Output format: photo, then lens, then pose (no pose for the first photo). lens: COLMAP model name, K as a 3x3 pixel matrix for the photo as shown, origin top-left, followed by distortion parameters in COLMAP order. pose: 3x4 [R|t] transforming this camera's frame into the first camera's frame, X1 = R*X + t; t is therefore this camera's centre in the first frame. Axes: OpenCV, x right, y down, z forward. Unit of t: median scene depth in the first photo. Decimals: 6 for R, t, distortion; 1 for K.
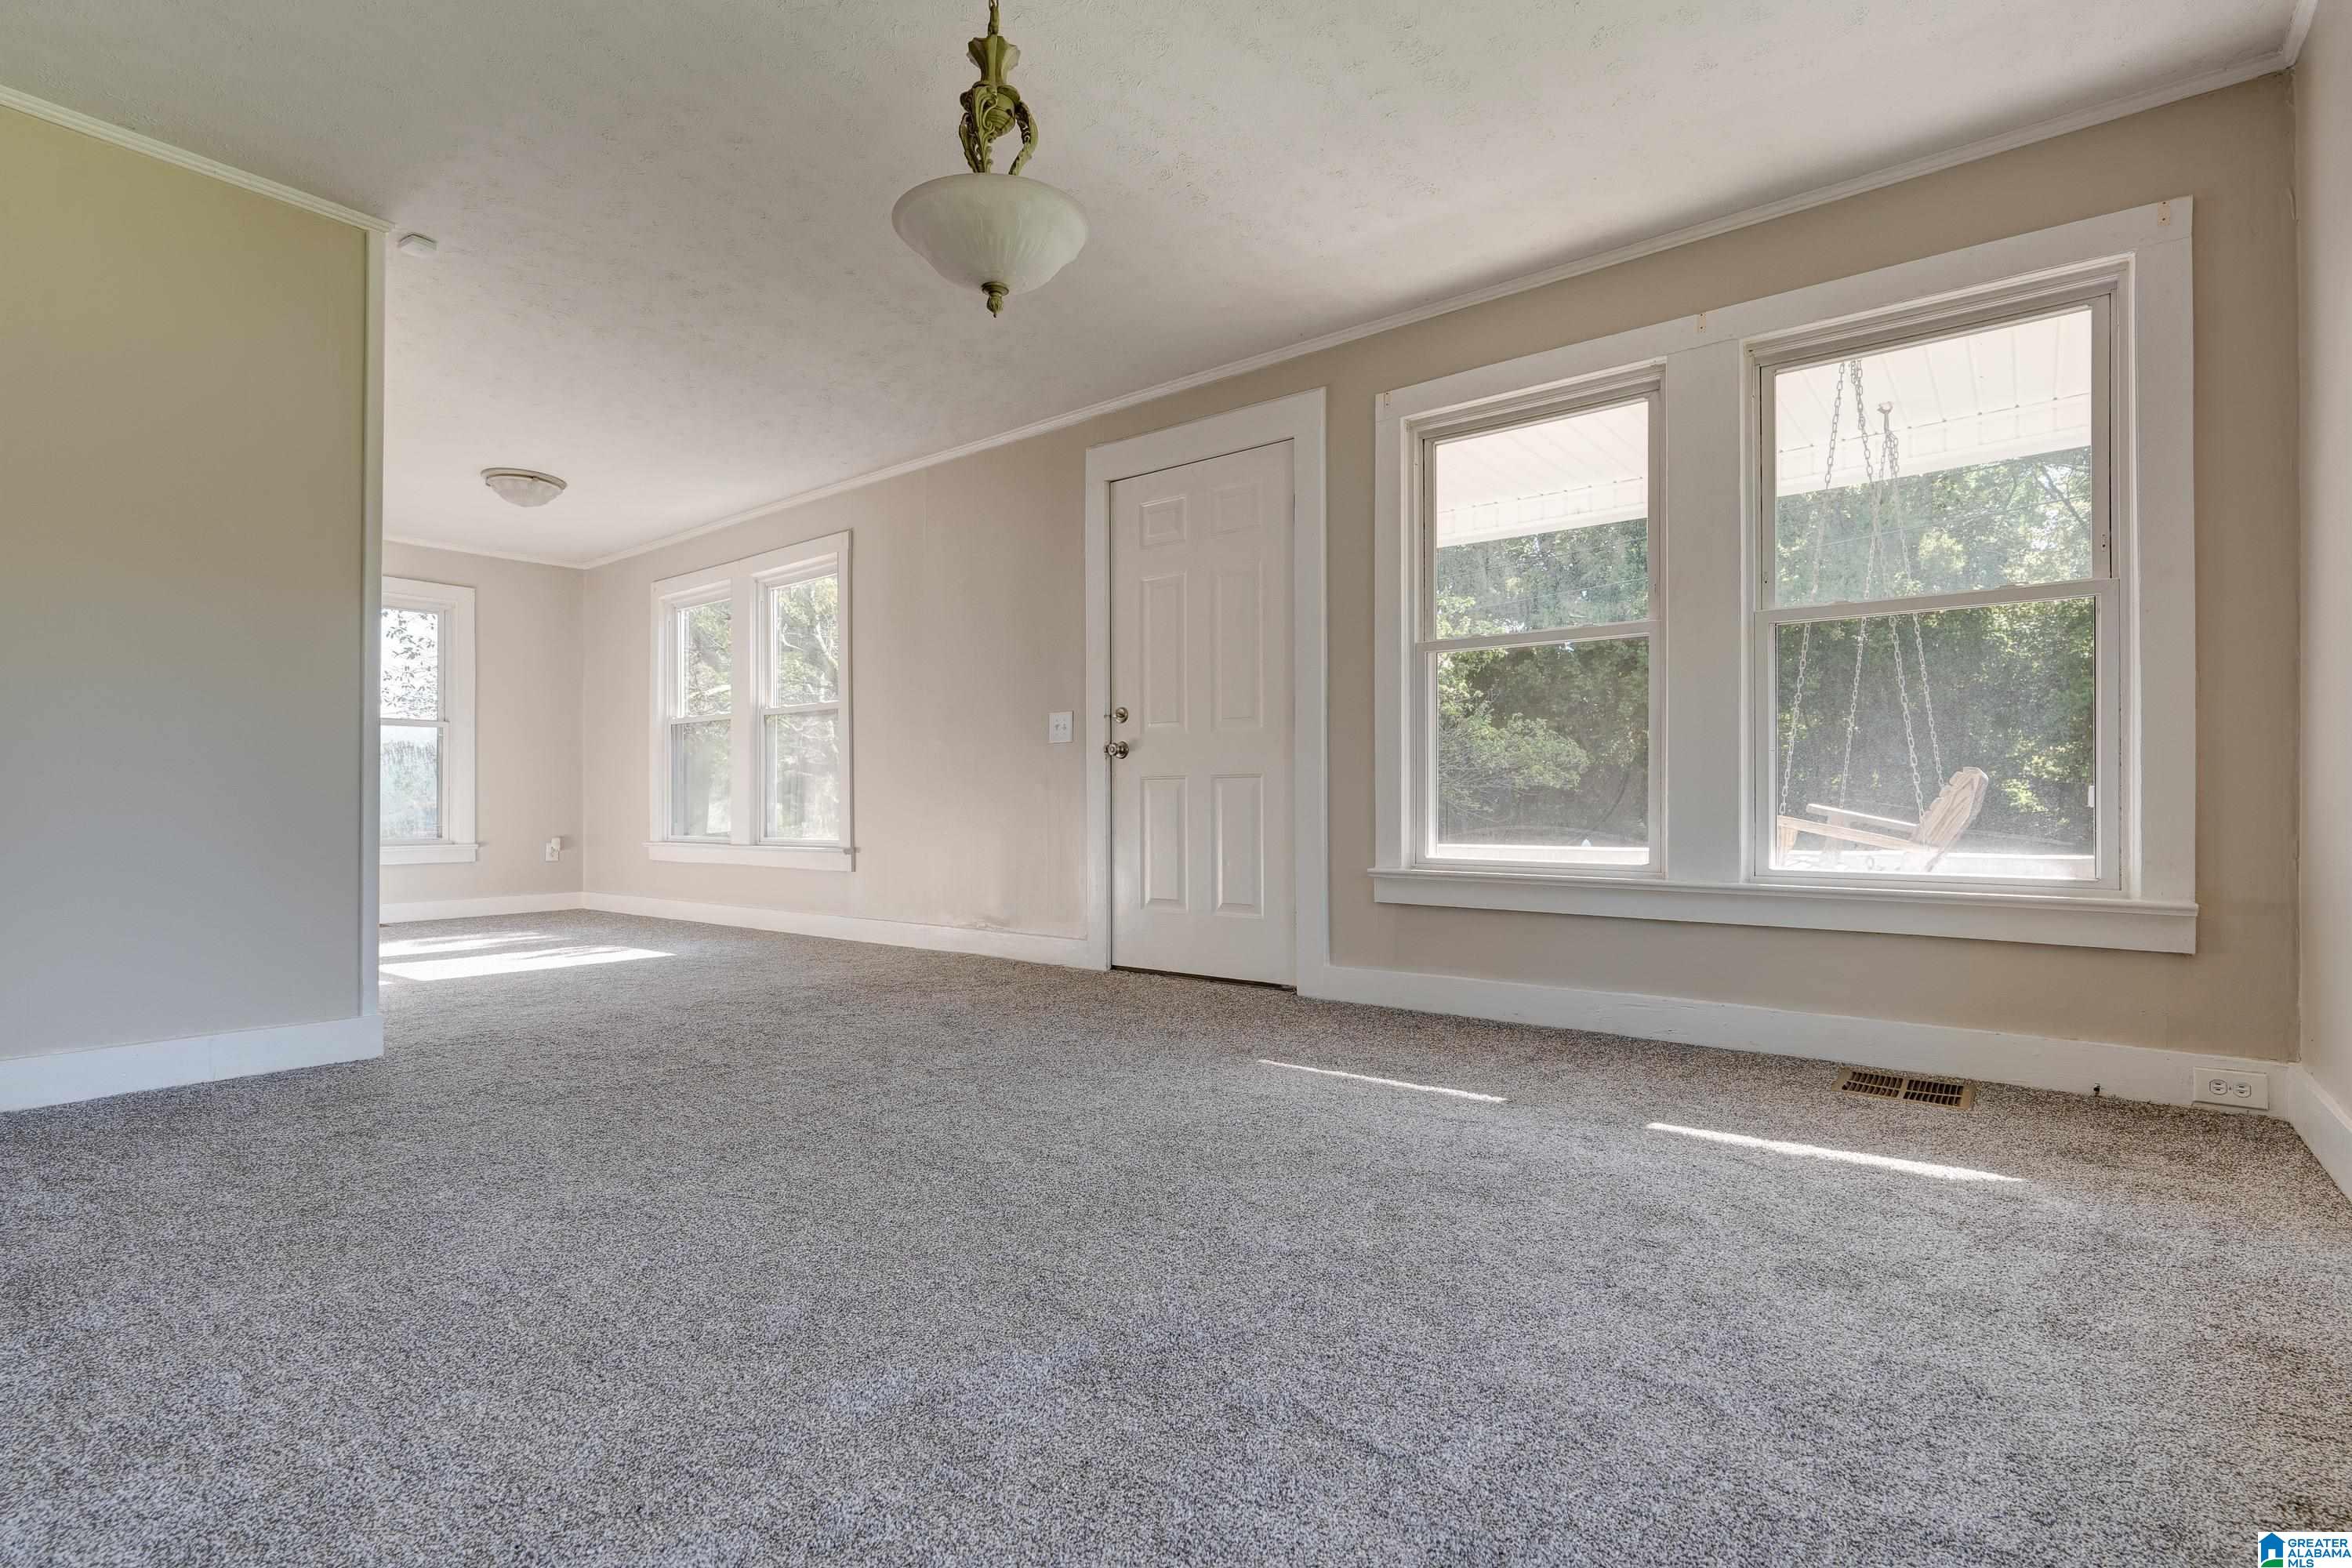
lens RADIAL K [[1071.0, 0, 1174.6], [0, 1071.0, 787.6], [0, 0, 1]] dist [-0.012175, 0.003405]
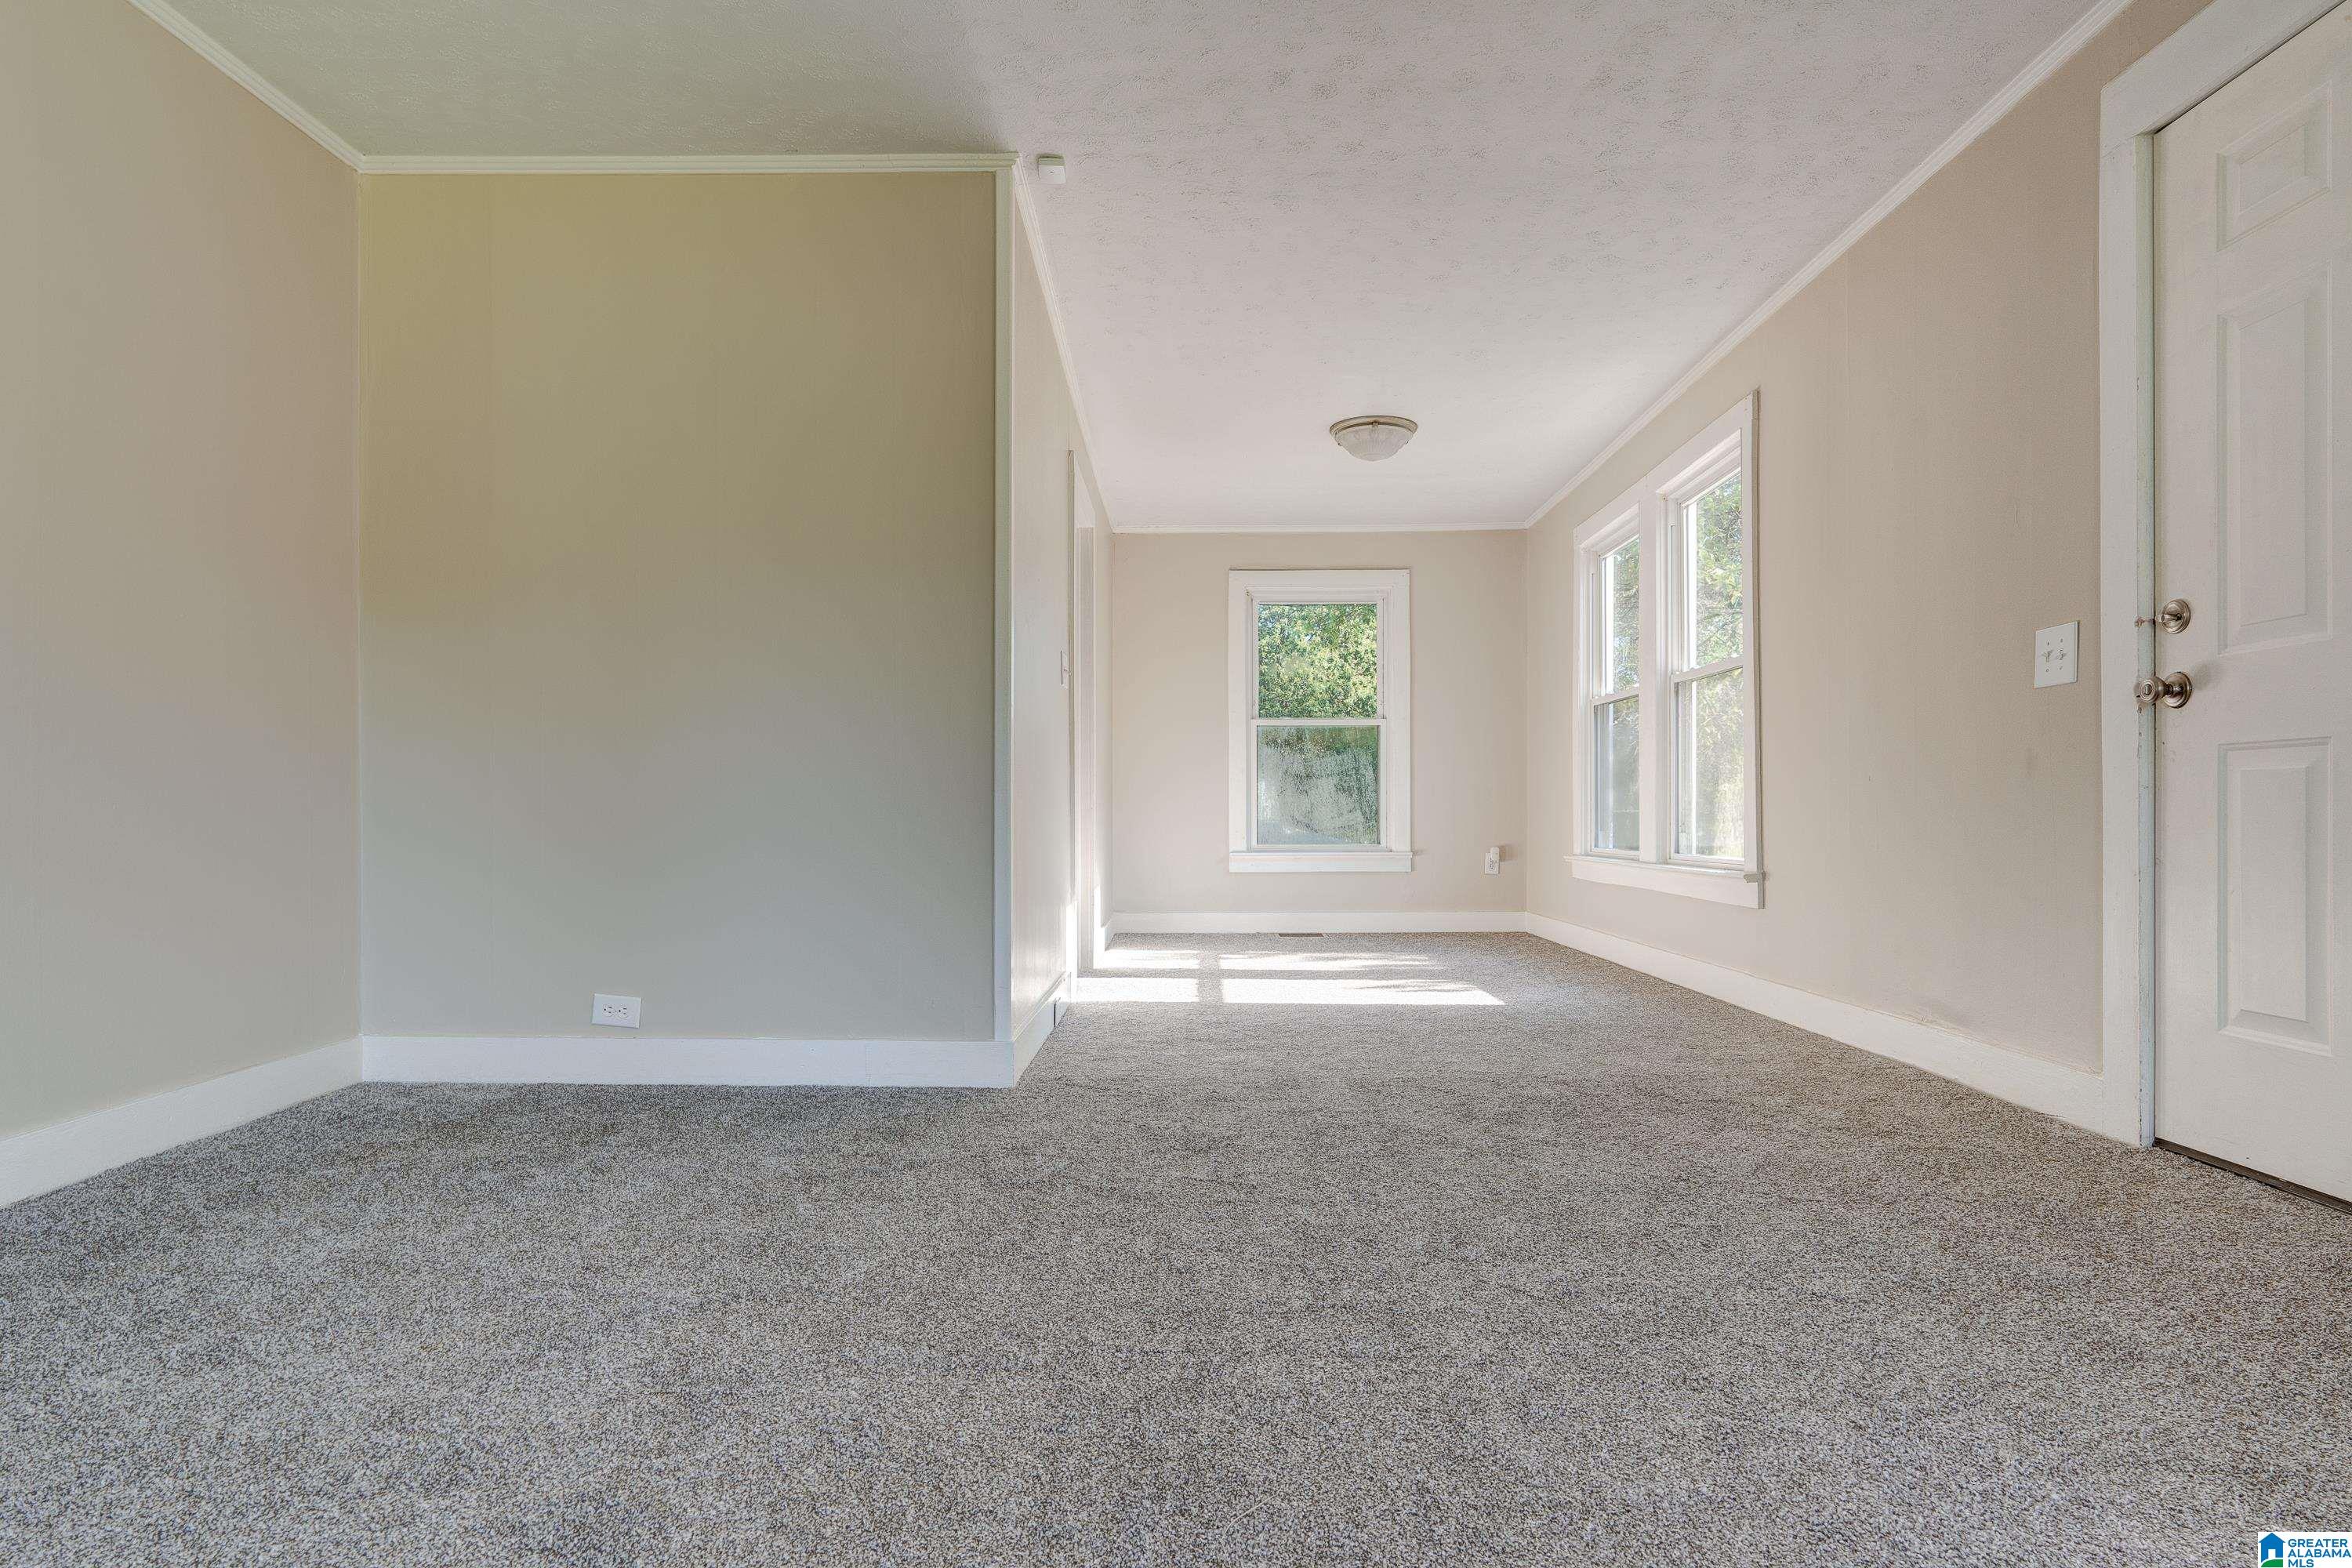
lens RADIAL K [[1271.3, 0, 1176.3], [0, 1271.3, 804.2], [0, 0, 1]] dist [-0.004374, 0.004070]
pose [[0.611577, -0.004730, -0.791171, 0.120110], [0.013835, 0.999893, 0.004717, 0.006948], [0.791064, -0.013830, 0.611577, 0.293199]]
